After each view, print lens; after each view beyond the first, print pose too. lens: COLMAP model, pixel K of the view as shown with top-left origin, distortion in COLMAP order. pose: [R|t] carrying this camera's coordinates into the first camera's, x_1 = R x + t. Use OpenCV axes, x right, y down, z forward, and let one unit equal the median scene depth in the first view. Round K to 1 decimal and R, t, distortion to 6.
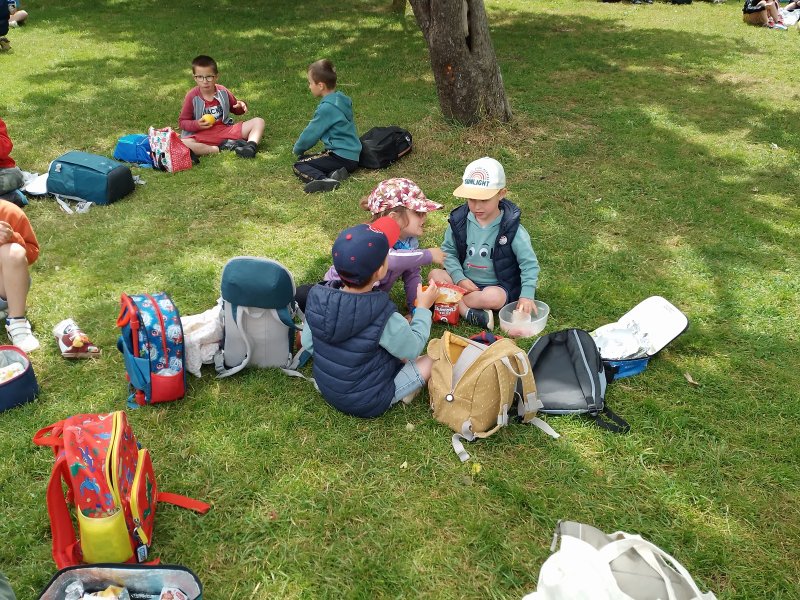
lens RADIAL K [[696.5, 0, 400.0], [0, 696.5, 300.0], [0, 0, 1]] dist [0.099893, -0.180315]
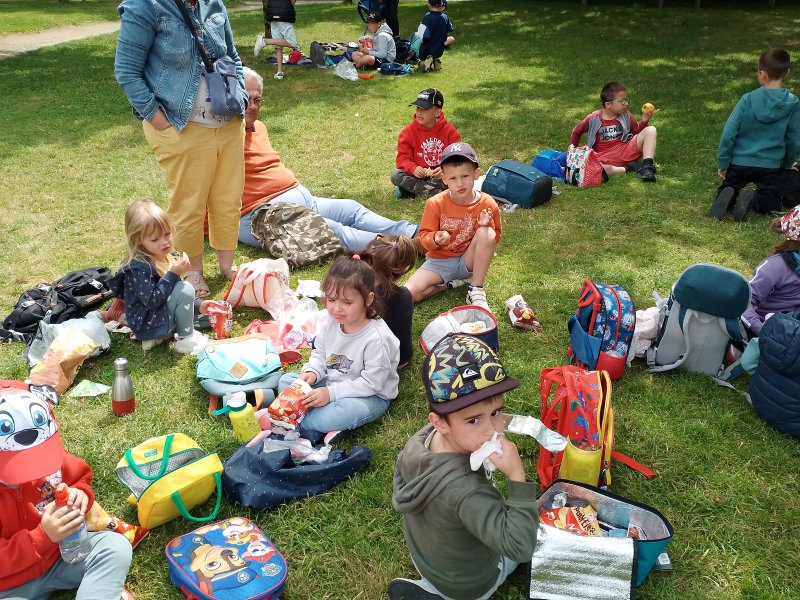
lens RADIAL K [[696.5, 0, 400.0], [0, 696.5, 300.0], [0, 0, 1]] dist [0.099893, -0.180315]
pose [[0.882286, 0.182812, -0.433765, -0.083916], [-0.198183, 0.980114, 0.009966, 0.039264], [0.426961, 0.077172, 0.900971, -0.091442]]
